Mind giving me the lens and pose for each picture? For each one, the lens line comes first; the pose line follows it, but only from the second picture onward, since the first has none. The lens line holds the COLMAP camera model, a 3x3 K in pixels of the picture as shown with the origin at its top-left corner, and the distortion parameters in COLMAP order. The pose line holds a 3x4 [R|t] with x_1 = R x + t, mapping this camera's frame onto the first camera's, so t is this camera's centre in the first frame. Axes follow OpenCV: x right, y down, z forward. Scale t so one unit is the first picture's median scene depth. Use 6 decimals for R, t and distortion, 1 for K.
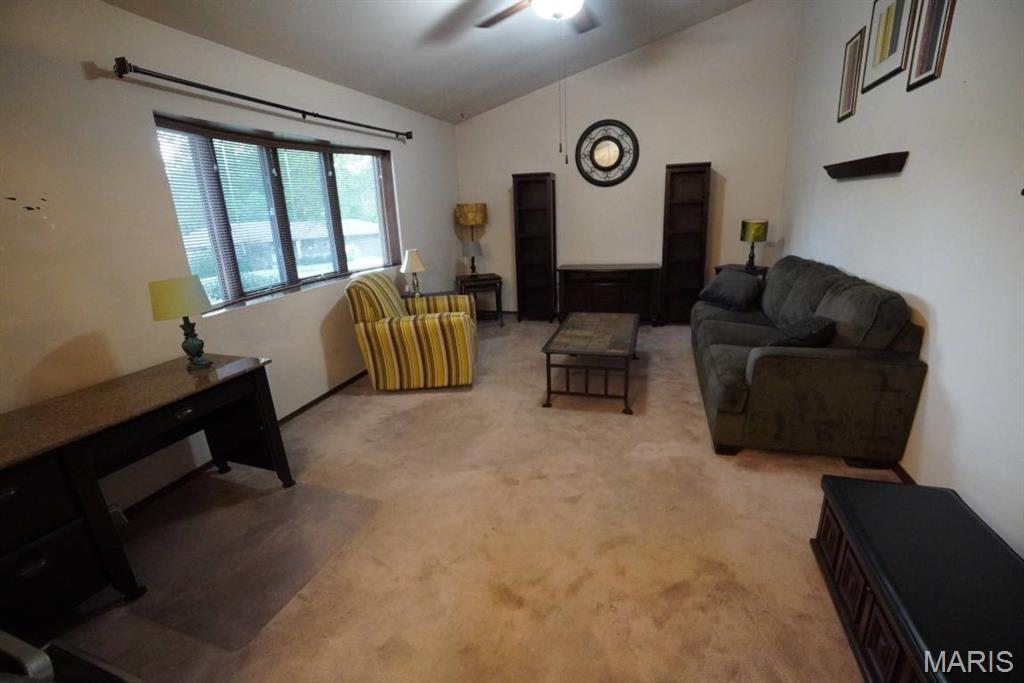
lens RADIAL K [[450.6, 0, 513.0], [0, 450.6, 344.1], [0, 0, 1]] dist [-0.066764, 0.023945]
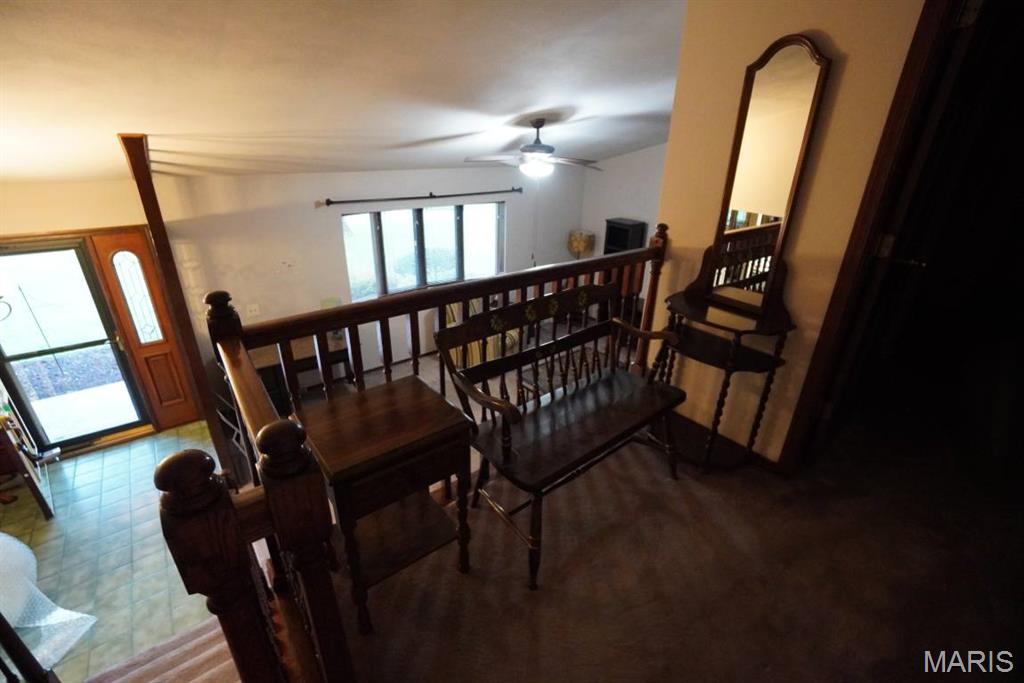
lens RADIAL K [[450.6, 0, 513.0], [0, 450.6, 344.1], [0, 0, 1]] dist [-0.066764, 0.023945]
pose [[0.833431, 0.287194, -0.472137, 0.702729], [-0.220105, 0.956175, 0.193090, -0.350640], [0.506899, -0.057007, 0.860118, -0.321454]]
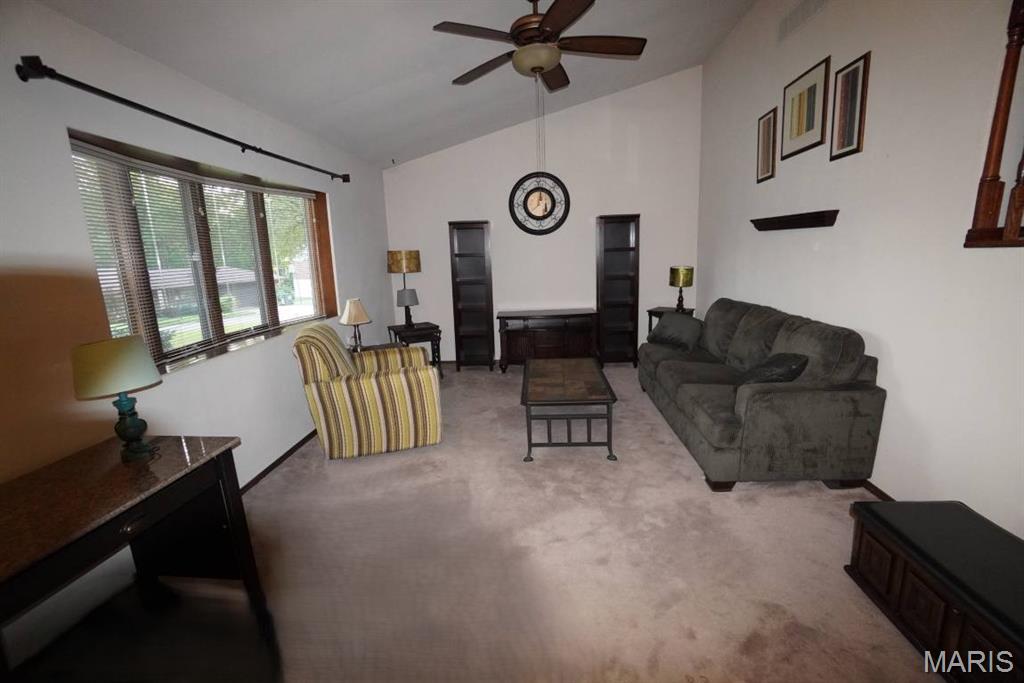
lens RADIAL K [[450.6, 0, 513.0], [0, 450.6, 344.1], [0, 0, 1]] dist [-0.066764, 0.023945]
pose [[0.970328, -0.038890, 0.238643, -0.165113], [0.062633, 0.993720, -0.092728, -0.018398], [-0.233538, 0.104924, 0.966670, 0.065373]]
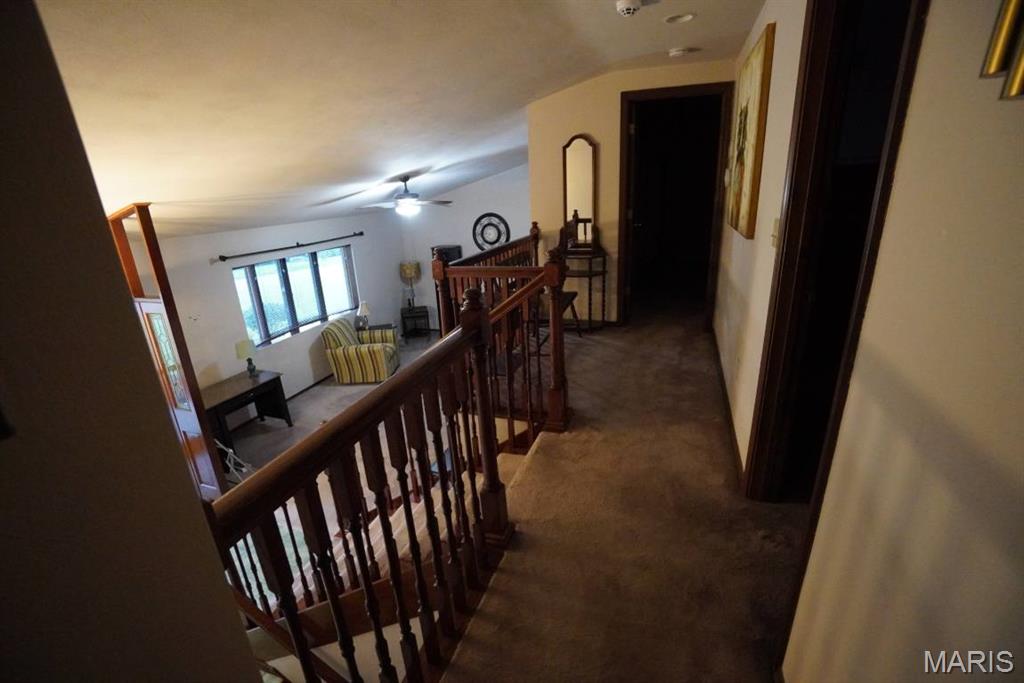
lens RADIAL K [[450.6, 0, 513.0], [0, 450.6, 344.1], [0, 0, 1]] dist [-0.066764, 0.023945]
pose [[0.999380, 0.010403, -0.033624, 0.522575], [-0.009096, 0.999206, 0.038801, -0.151912], [0.034001, -0.038471, 0.998681, -0.903321]]
